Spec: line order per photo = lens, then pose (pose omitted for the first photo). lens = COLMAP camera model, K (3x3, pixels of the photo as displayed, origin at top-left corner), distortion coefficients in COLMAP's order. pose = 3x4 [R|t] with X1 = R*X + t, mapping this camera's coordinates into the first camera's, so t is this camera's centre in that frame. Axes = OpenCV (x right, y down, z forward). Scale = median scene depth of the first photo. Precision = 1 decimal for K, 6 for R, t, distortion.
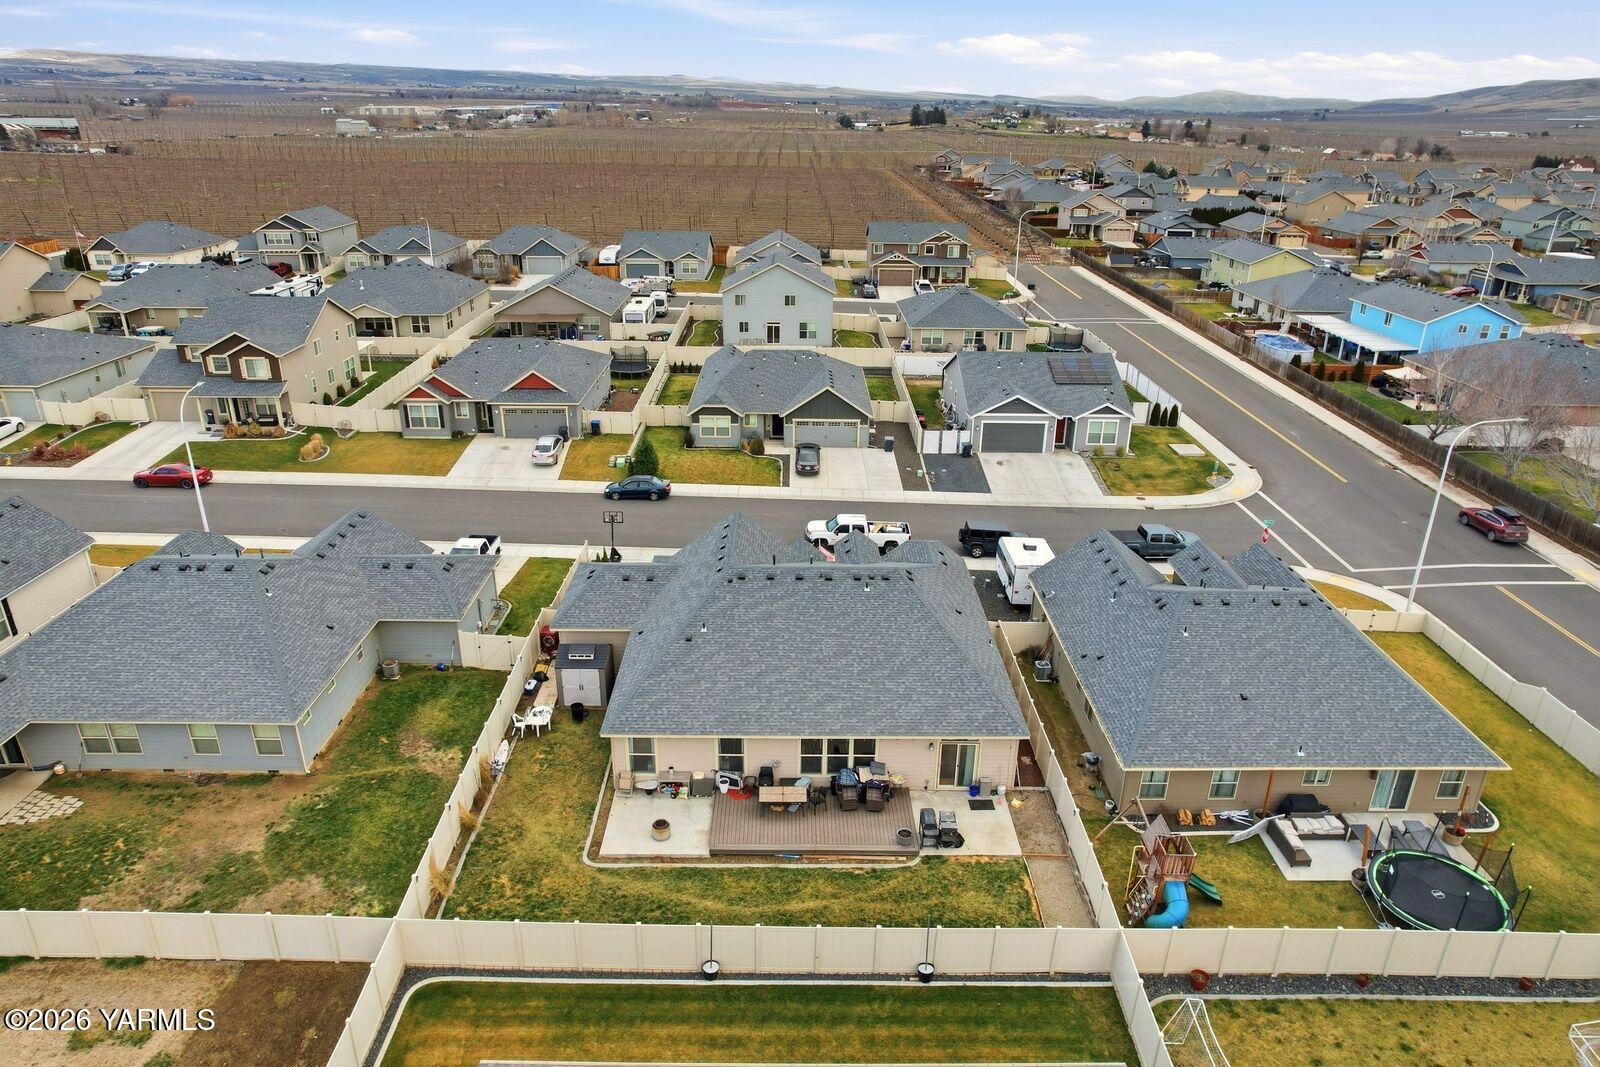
lens RADIAL K [[1009.2, 0, 800.0], [0, 1009.2, 533.5], [0, 0, 1]] dist [-0.066919, 0.054340]
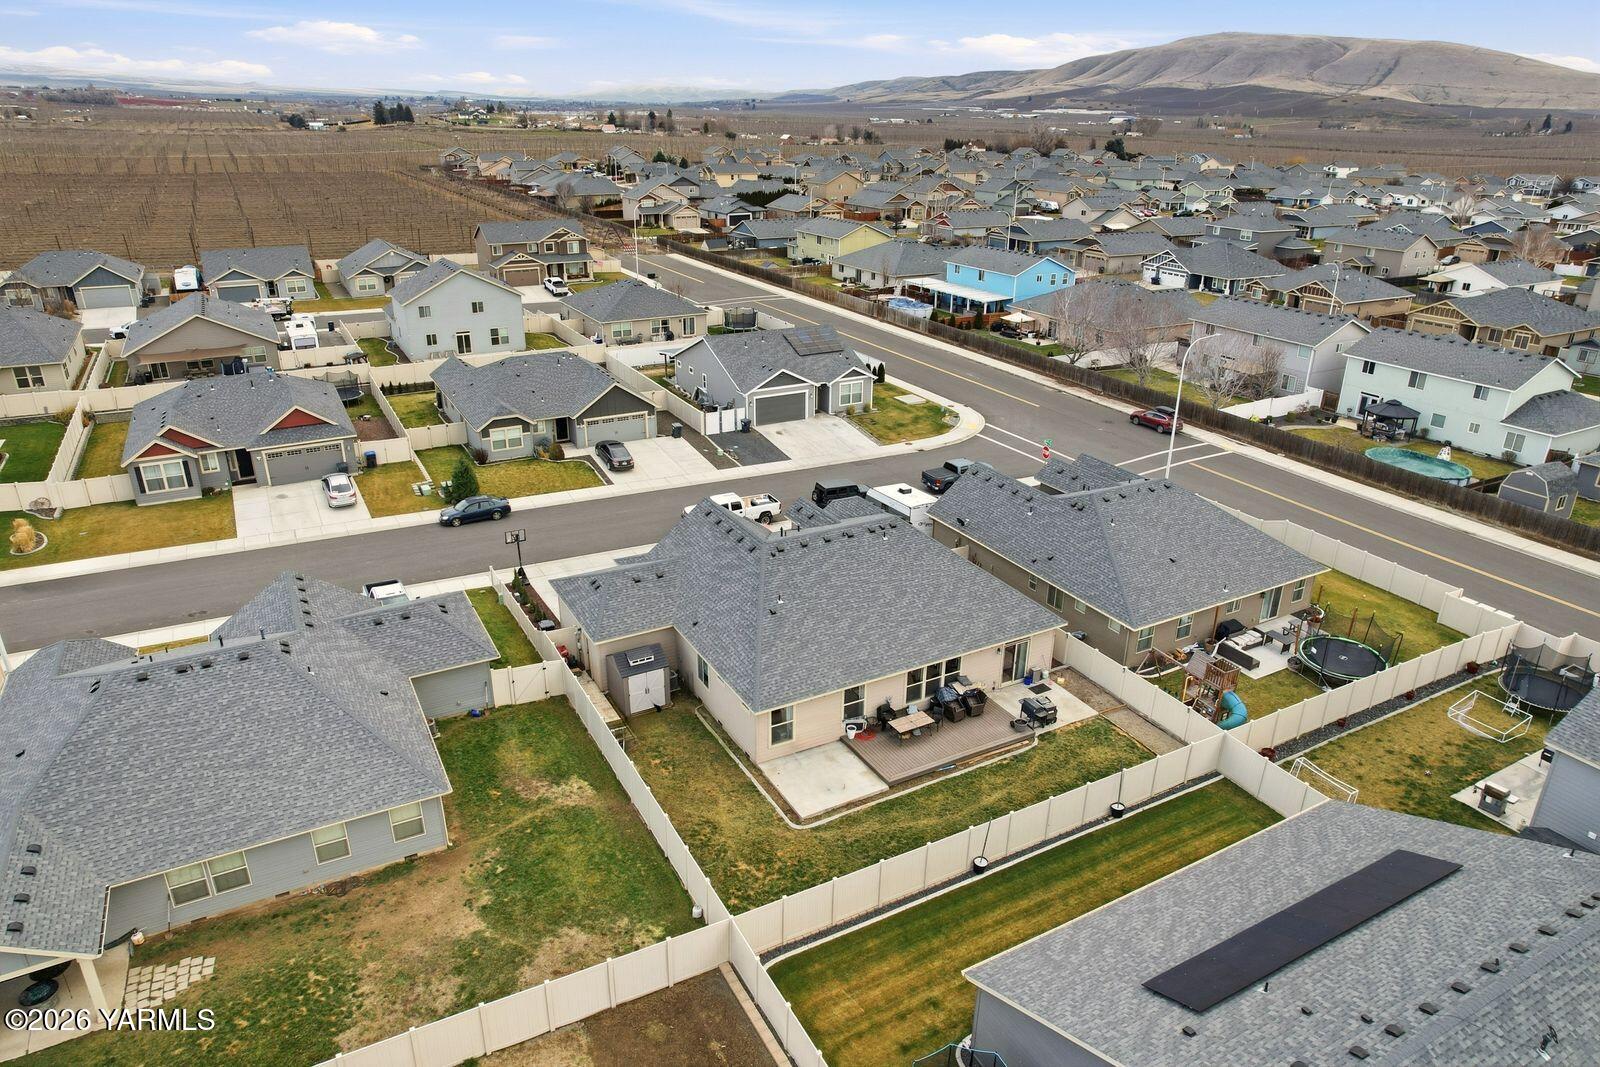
lens RADIAL K [[1009.2, 0, 800.0], [0, 1009.2, 533.5], [0, 0, 1]] dist [-0.066919, 0.054340]
pose [[0.881698, -0.186125, 0.433551, -0.270649], [0.183767, 0.981808, 0.047773, -0.011174], [-0.434556, 0.037551, 0.899862, 0.016315]]
